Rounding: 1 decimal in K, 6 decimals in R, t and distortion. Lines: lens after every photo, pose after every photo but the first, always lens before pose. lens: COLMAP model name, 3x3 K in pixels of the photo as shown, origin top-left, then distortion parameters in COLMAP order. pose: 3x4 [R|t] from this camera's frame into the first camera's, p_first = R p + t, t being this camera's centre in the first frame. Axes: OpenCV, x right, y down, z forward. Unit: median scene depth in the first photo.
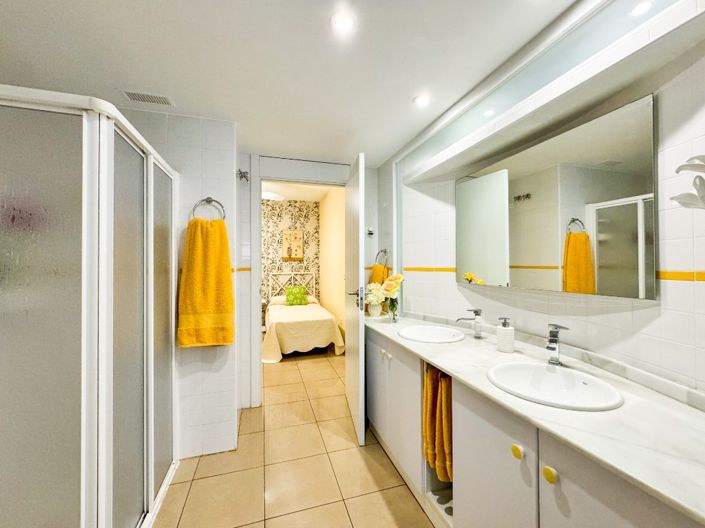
lens RADIAL K [[288.1, 0, 351.9], [0, 288.1, 262.1], [0, 0, 1]] dist [0.000197, 0.000018]
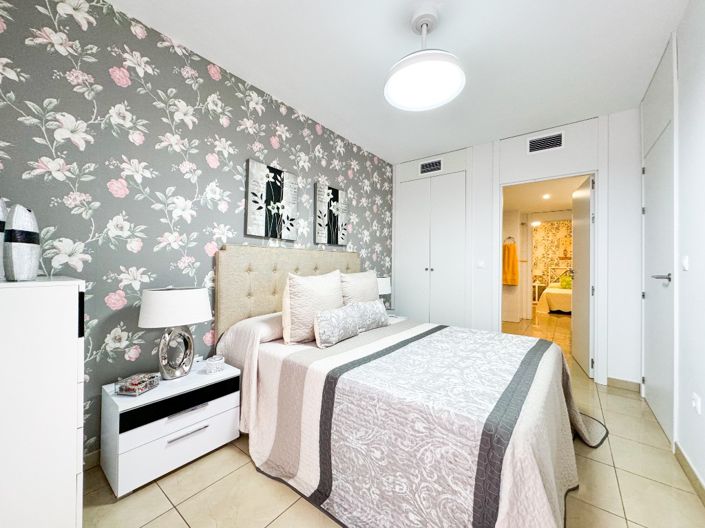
lens RADIAL K [[280.3, 0, 354.7], [0, 280.3, 262.1], [0, 0, 1]] dist [-0.000315, -0.000036]
pose [[0.578231, 0.002499, -0.815870, 0.909724], [-0.006917, 0.999974, -0.001839, 0.058004], [0.815844, 0.006707, 0.578233, -1.913153]]
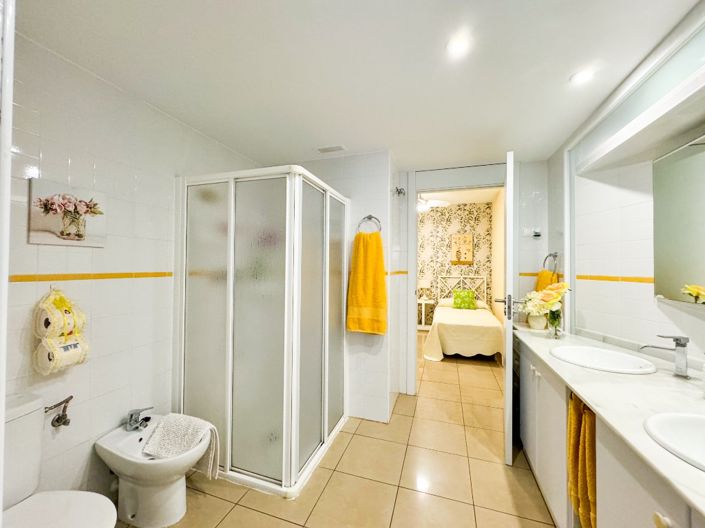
lens RADIAL K [[280.3, 0, 354.7], [0, 280.3, 262.1], [0, 0, 1]] dist [-0.000315, -0.000036]
pose [[0.818605, 0.002851, -0.574350, 0.142478], [-0.007277, 0.999959, -0.005409, -0.010691], [0.574311, 0.008607, 0.818592, -0.034778]]
